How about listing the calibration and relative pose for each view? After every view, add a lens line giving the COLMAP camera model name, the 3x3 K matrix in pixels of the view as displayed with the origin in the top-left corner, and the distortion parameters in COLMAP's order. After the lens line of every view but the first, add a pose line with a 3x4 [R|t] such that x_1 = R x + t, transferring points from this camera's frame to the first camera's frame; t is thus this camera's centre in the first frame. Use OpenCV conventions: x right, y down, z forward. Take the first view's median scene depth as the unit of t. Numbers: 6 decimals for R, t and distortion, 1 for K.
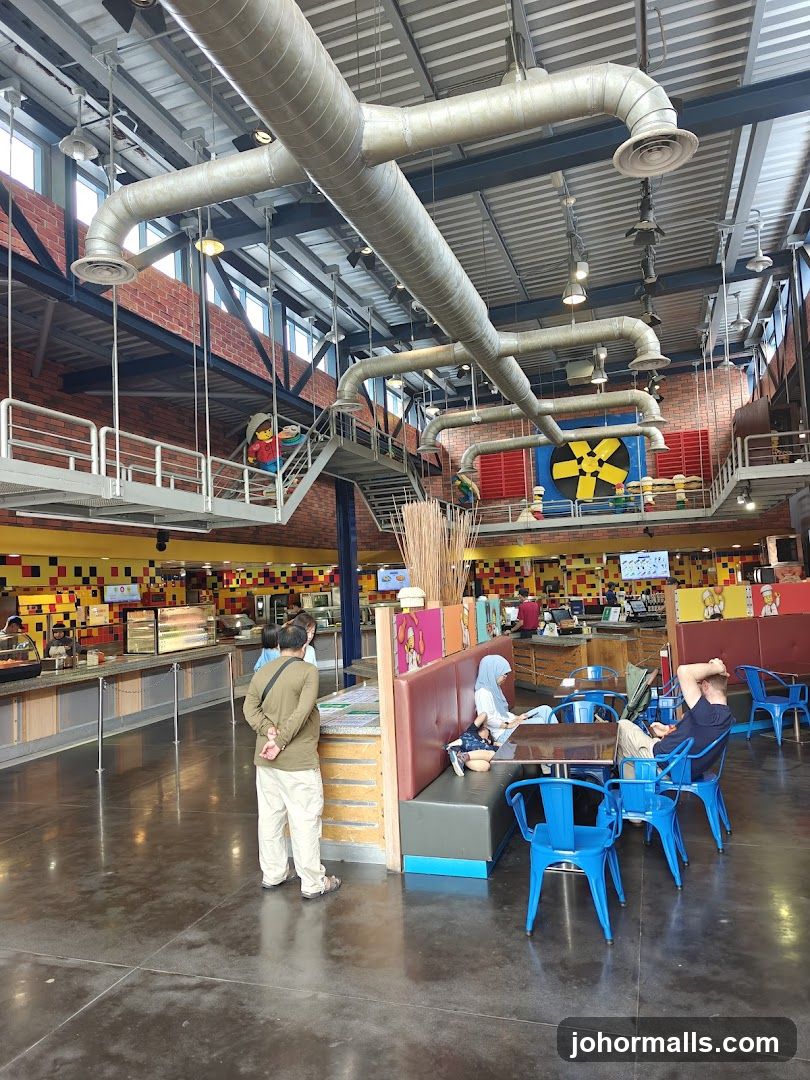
lens RADIAL K [[836.9, 0, 405.0], [0, 836.9, 540.0], [0, 0, 1]] dist [-0.007013, -0.006119]
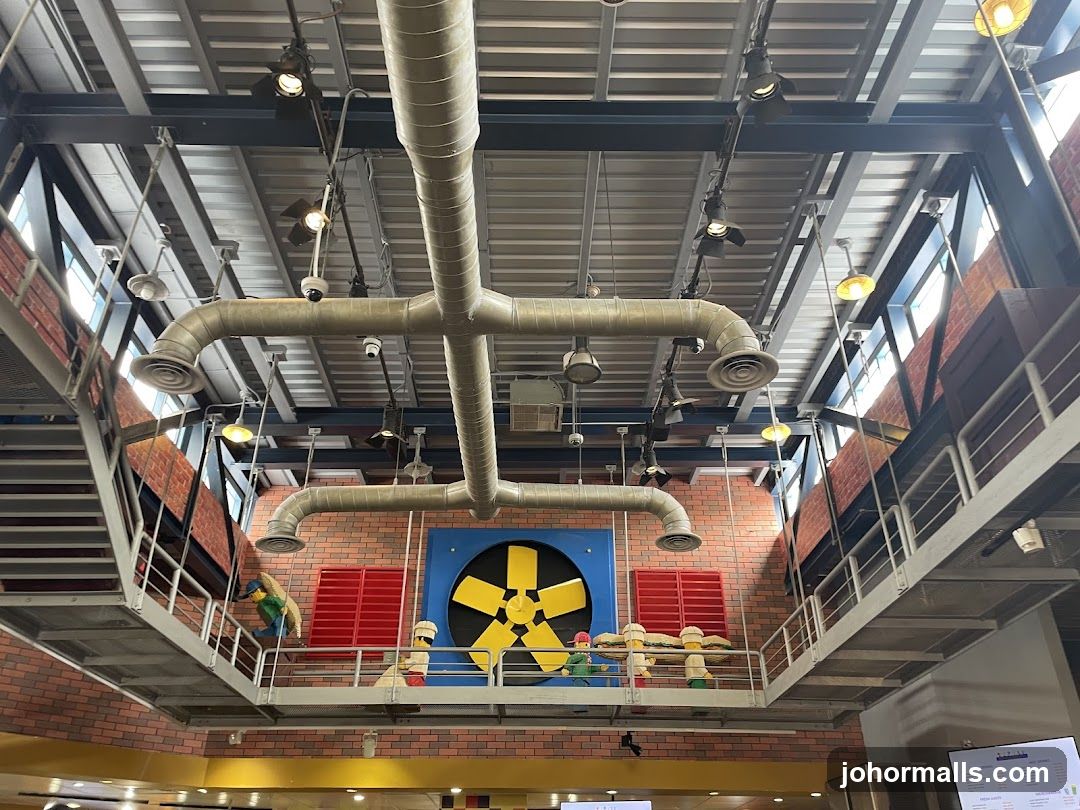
lens RADIAL K [[836.9, 0, 540.7], [0, 836.9, 382.0], [0, 0, 1]] dist [-0.007013, -0.006119]
pose [[0.948495, 0.206314, 0.240400, 0.076430], [-0.063798, 0.867707, -0.492965, 0.051072], [-0.310302, 0.452237, 0.836178, 0.502245]]
